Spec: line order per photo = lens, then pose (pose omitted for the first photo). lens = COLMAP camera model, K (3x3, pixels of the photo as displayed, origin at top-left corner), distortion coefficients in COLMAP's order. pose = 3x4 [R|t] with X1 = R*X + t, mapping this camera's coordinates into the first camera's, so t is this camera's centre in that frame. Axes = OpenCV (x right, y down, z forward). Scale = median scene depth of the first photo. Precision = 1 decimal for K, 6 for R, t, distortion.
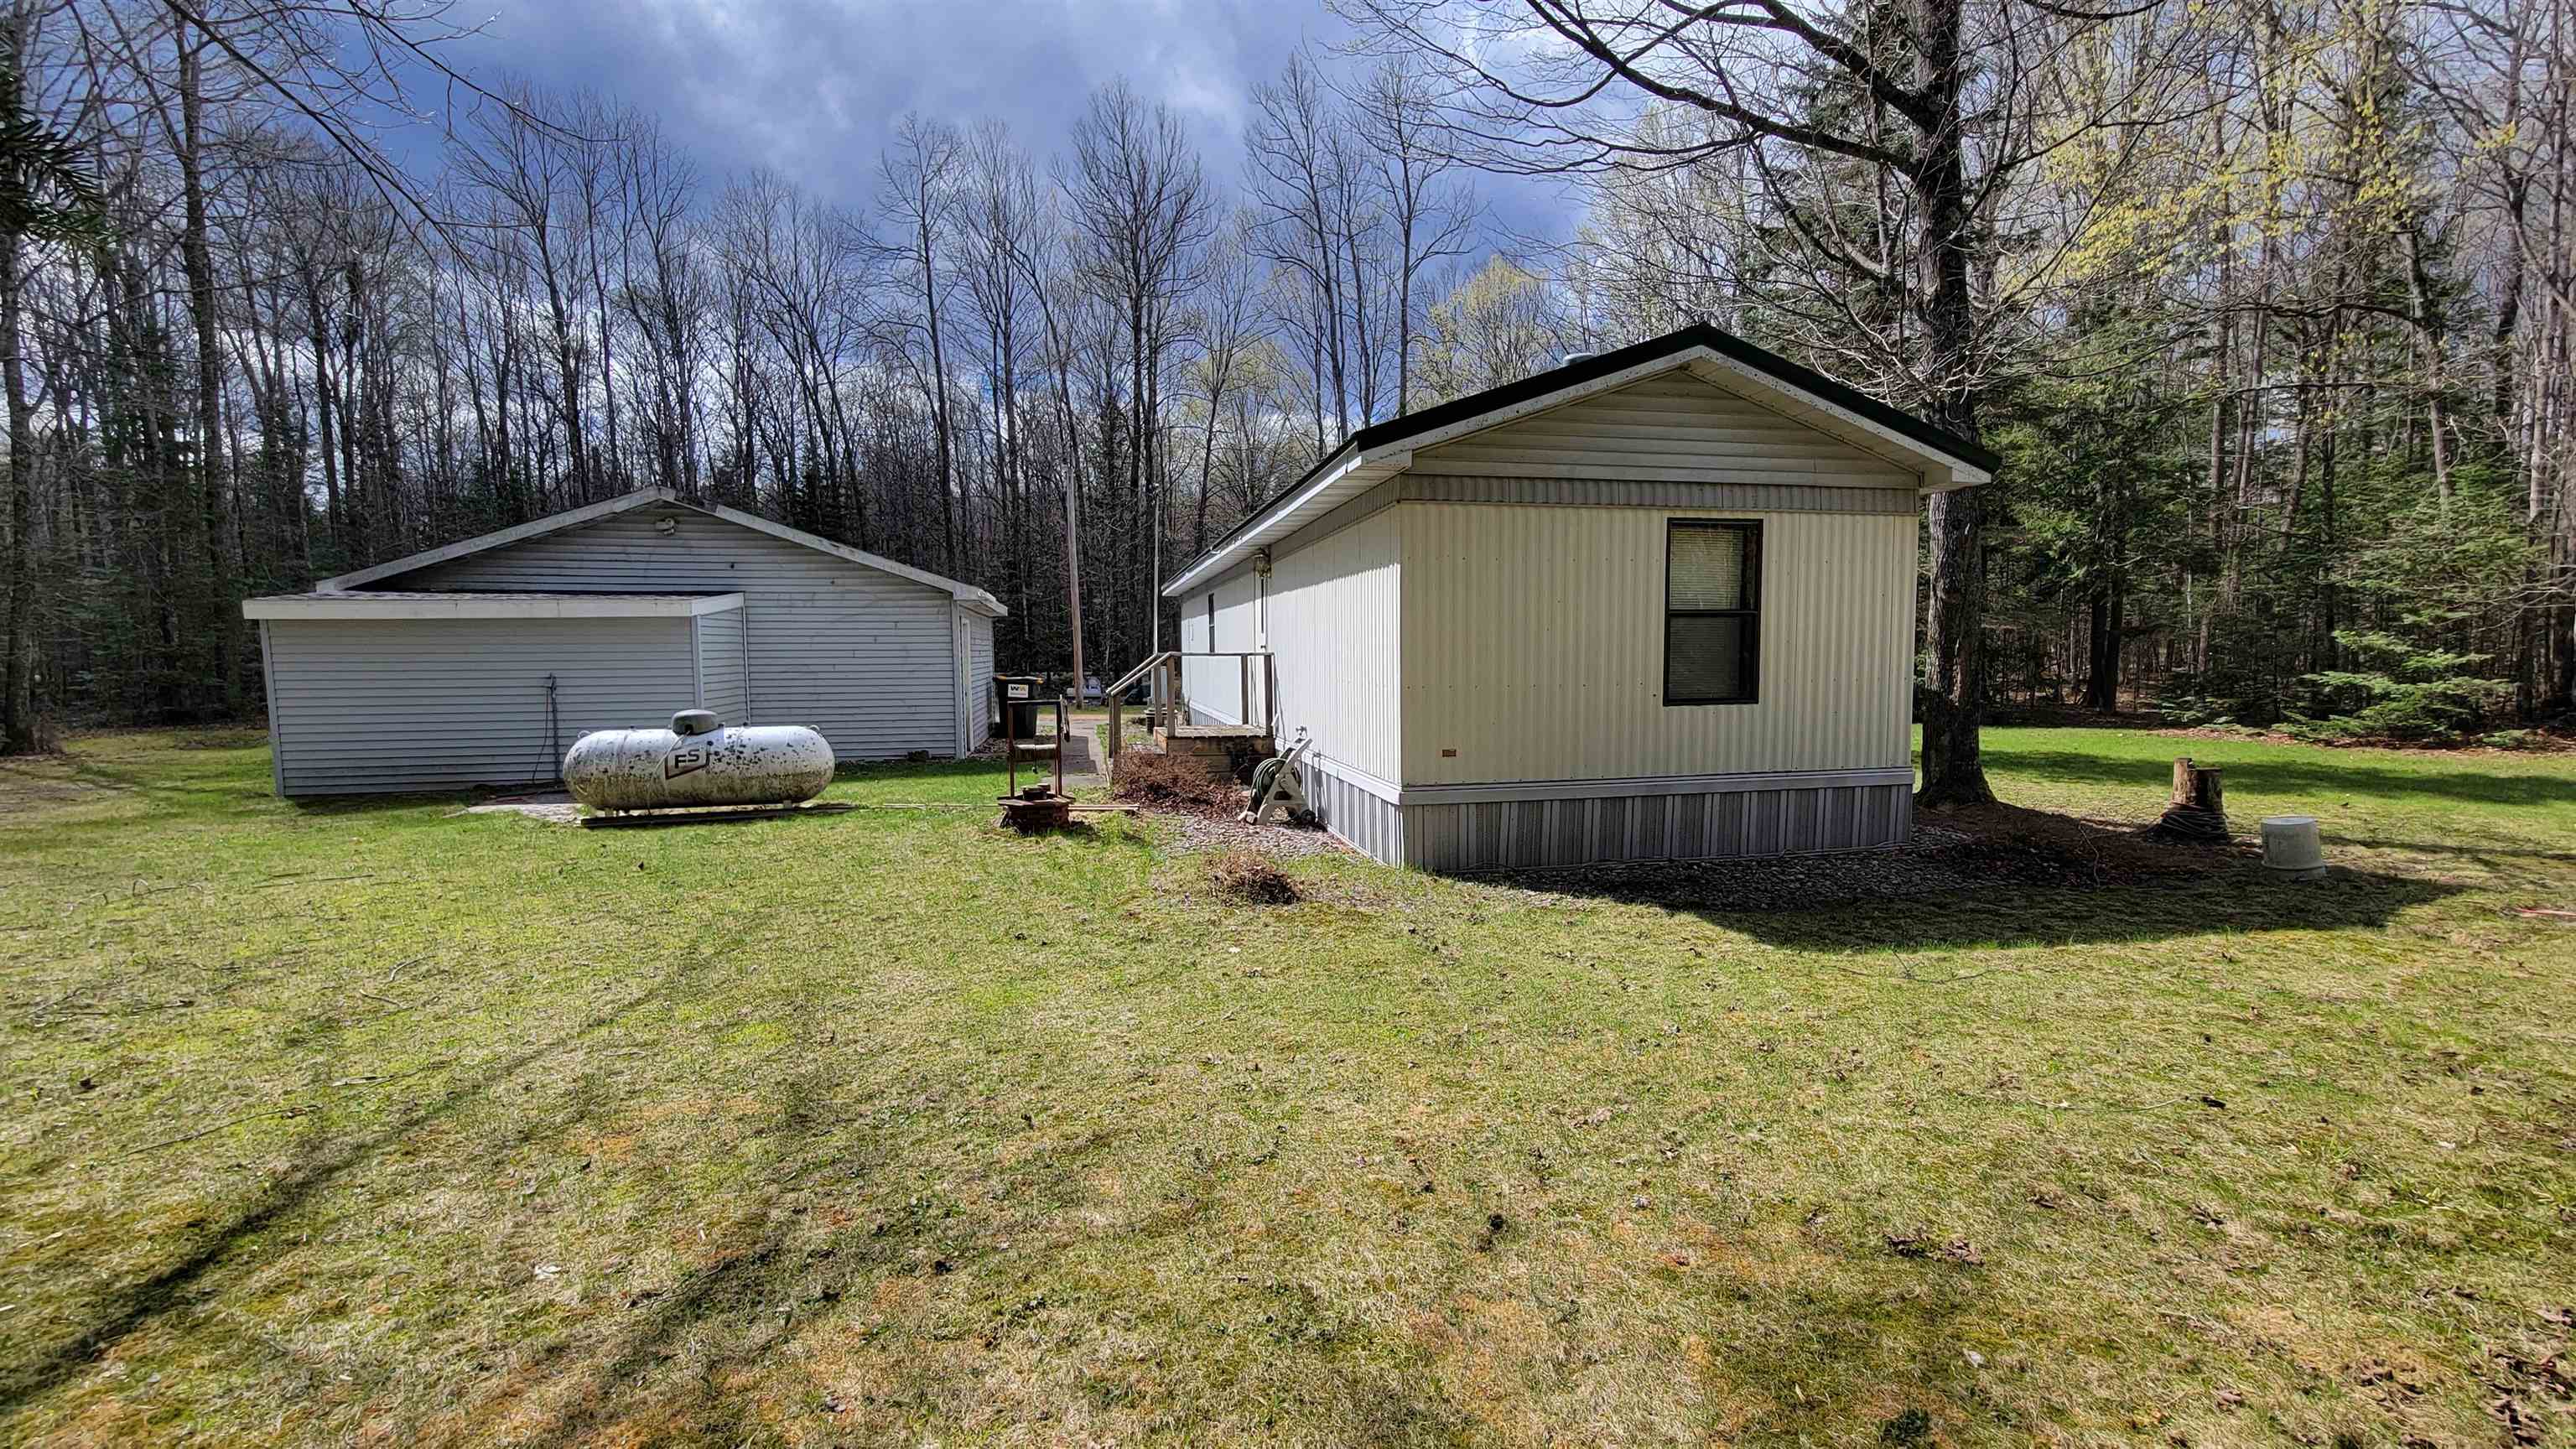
lens RADIAL K [[1079.9, 0, 1288.0], [0, 1079.9, 724.5], [0, 0, 1]] dist [-0.001505, -0.000062]
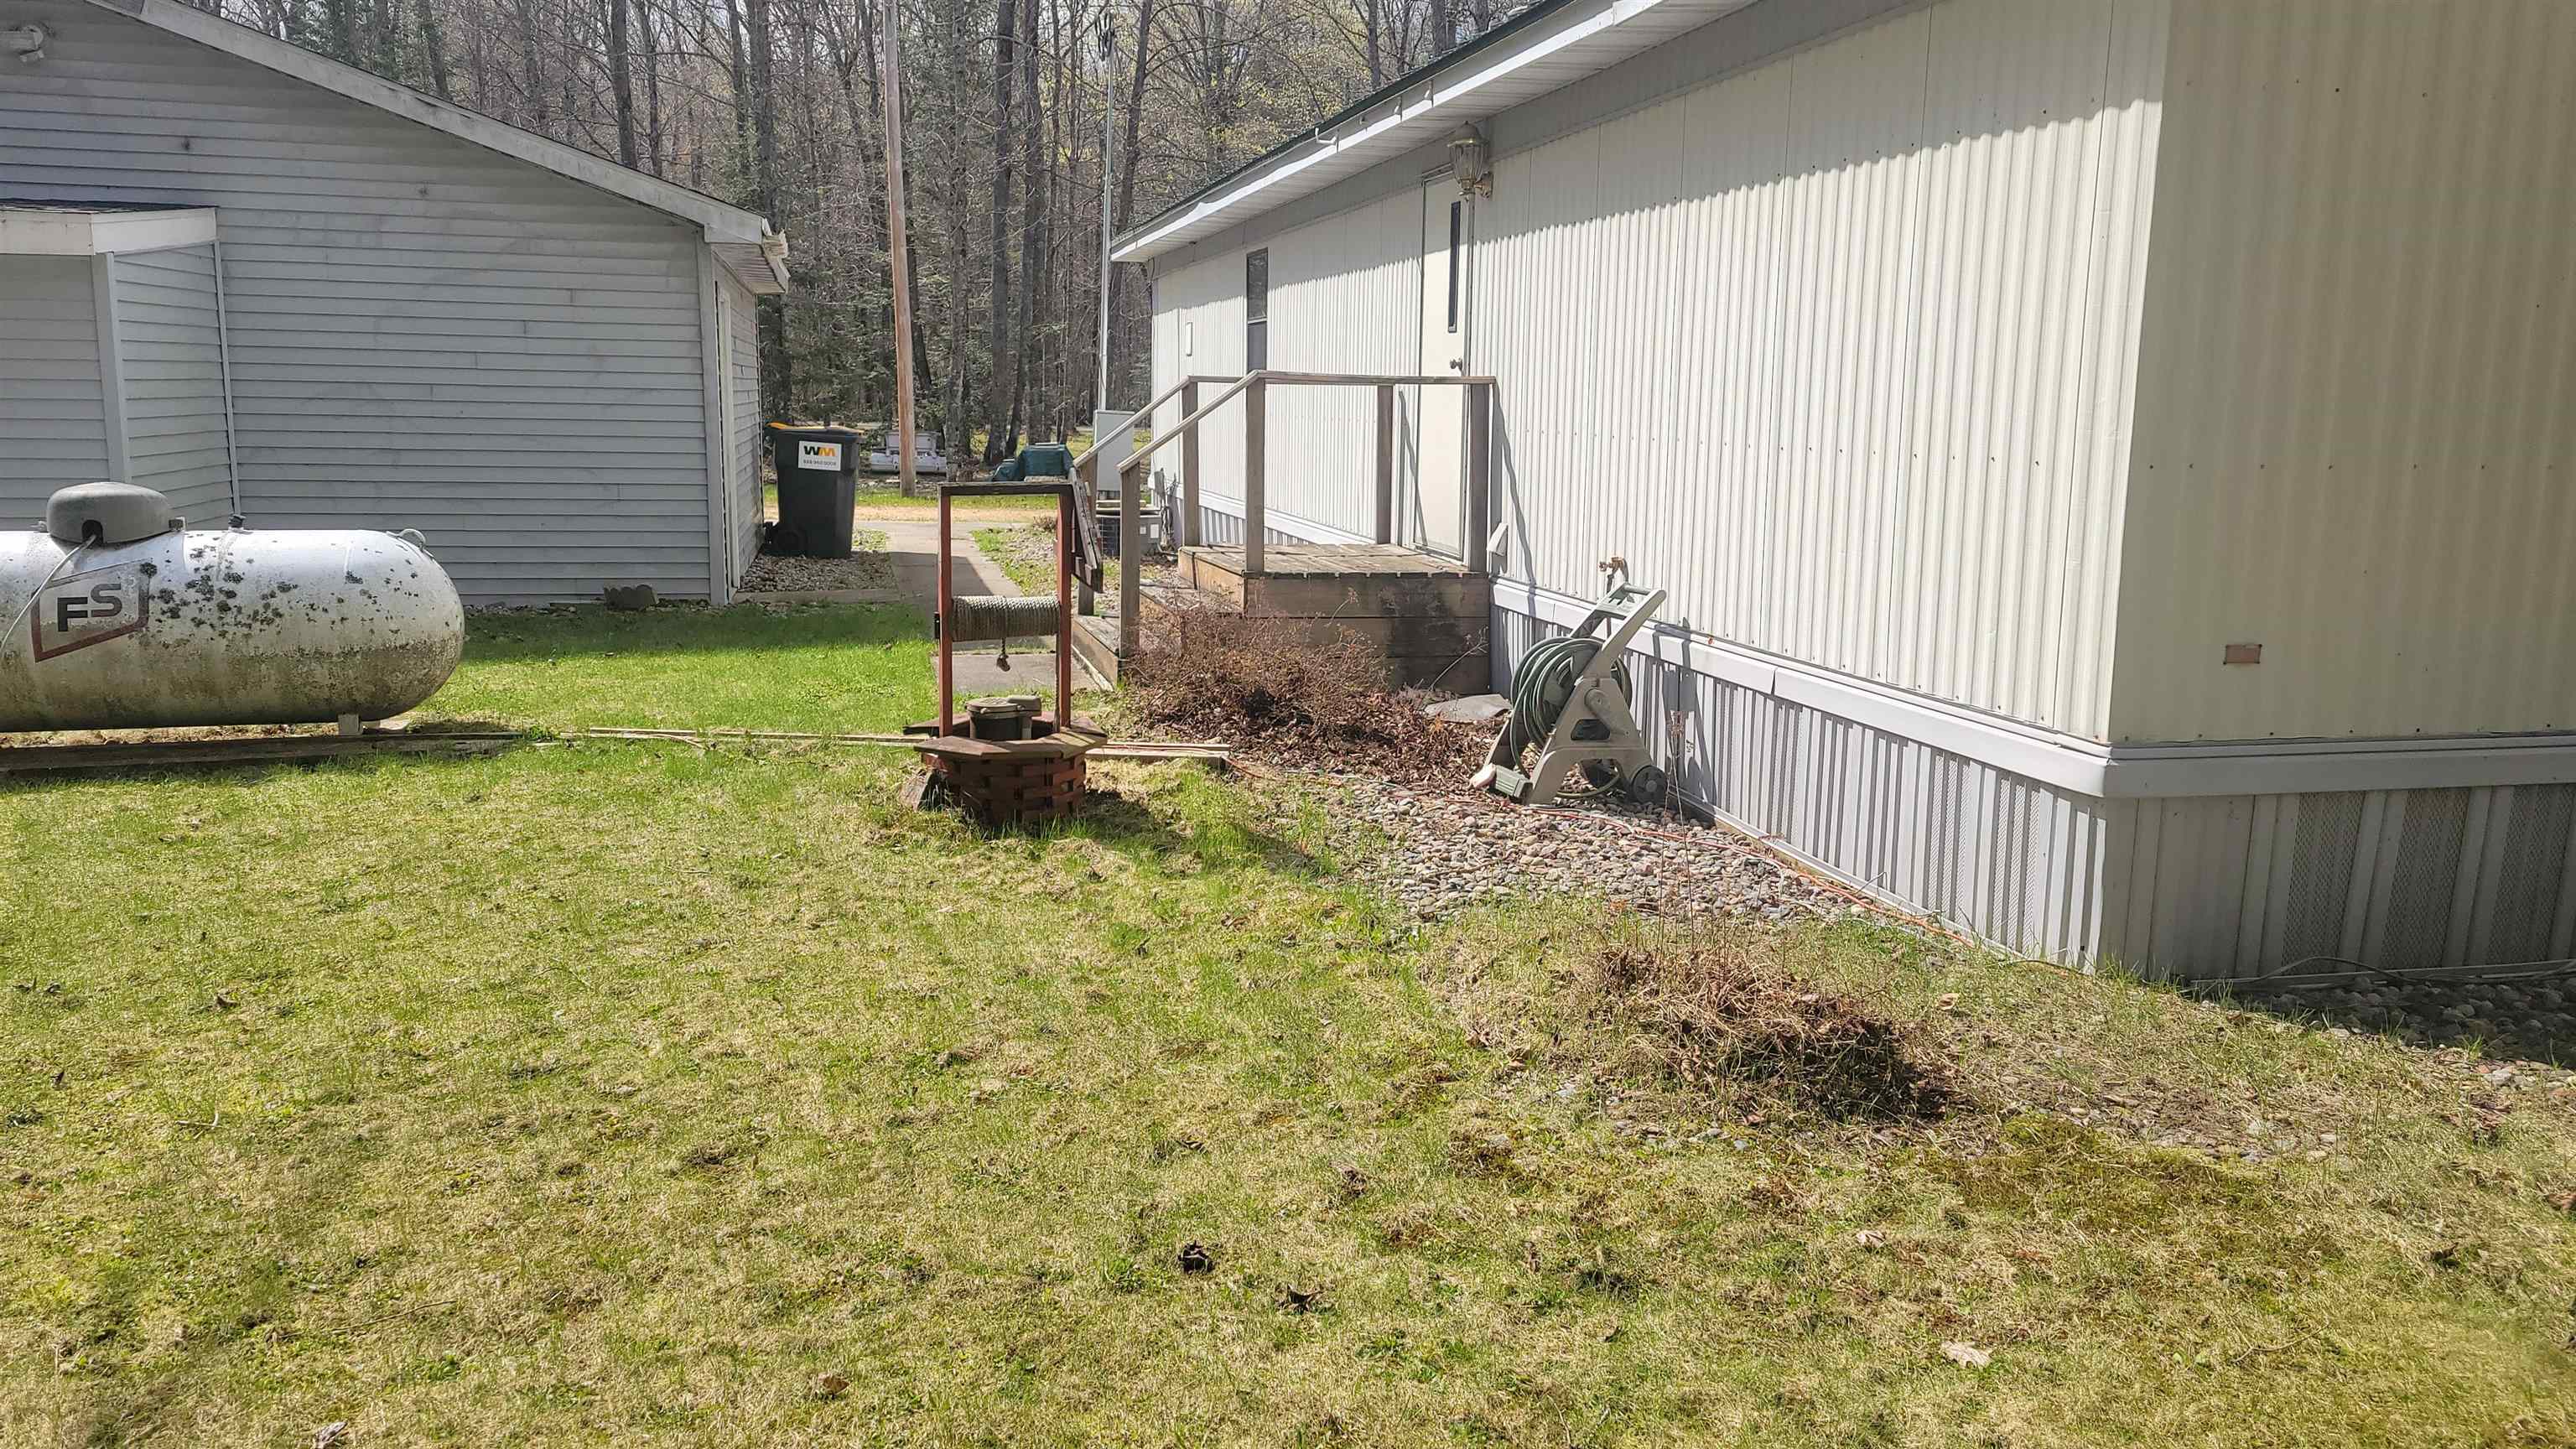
lens RADIAL K [[2053.3, 0, 1288.0], [0, 2053.3, 724.5], [0, 0, 1]] dist [0.063555, -0.049160]
pose [[0.999758, 0.019907, 0.009334, -0.125040], [-0.020686, 0.995487, 0.092613, -0.005354], [-0.007448, -0.092784, 0.995658, 0.233625]]
